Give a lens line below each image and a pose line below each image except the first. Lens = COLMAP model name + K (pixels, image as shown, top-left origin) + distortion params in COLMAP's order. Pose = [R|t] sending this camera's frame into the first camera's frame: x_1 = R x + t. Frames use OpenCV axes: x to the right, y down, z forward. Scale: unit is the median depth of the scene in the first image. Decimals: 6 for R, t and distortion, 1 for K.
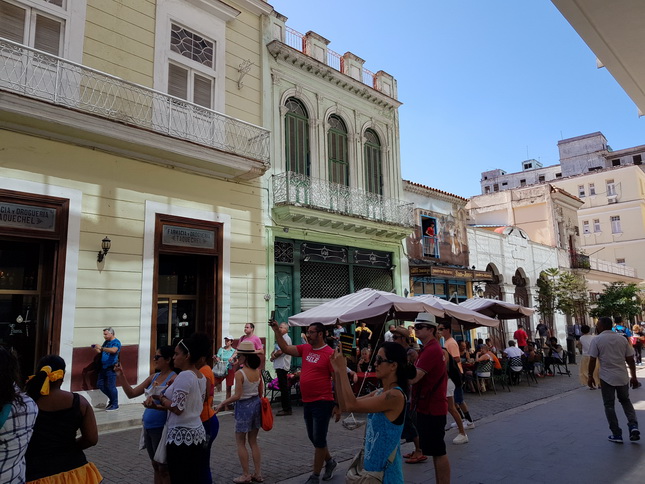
lens RADIAL K [[487.8, 0, 322.5], [0, 487.8, 242.0], [0, 0, 1]] dist [-0.003632, -0.002980]
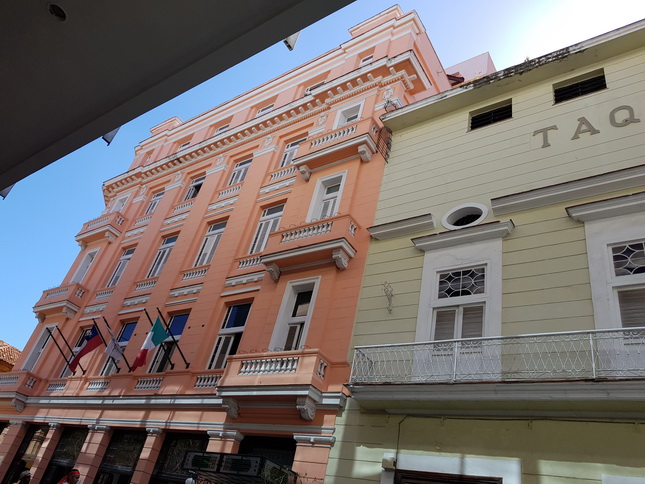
lens RADIAL K [[507.4, 0, 322.5], [0, 507.4, 242.0], [0, 0, 1]] dist [0.000656, 0.001464]
pose [[0.155680, -0.518536, -0.840764, 0.571888], [-0.059419, 0.844685, -0.531956, 0.079867], [0.986019, 0.132772, 0.100690, 0.613733]]
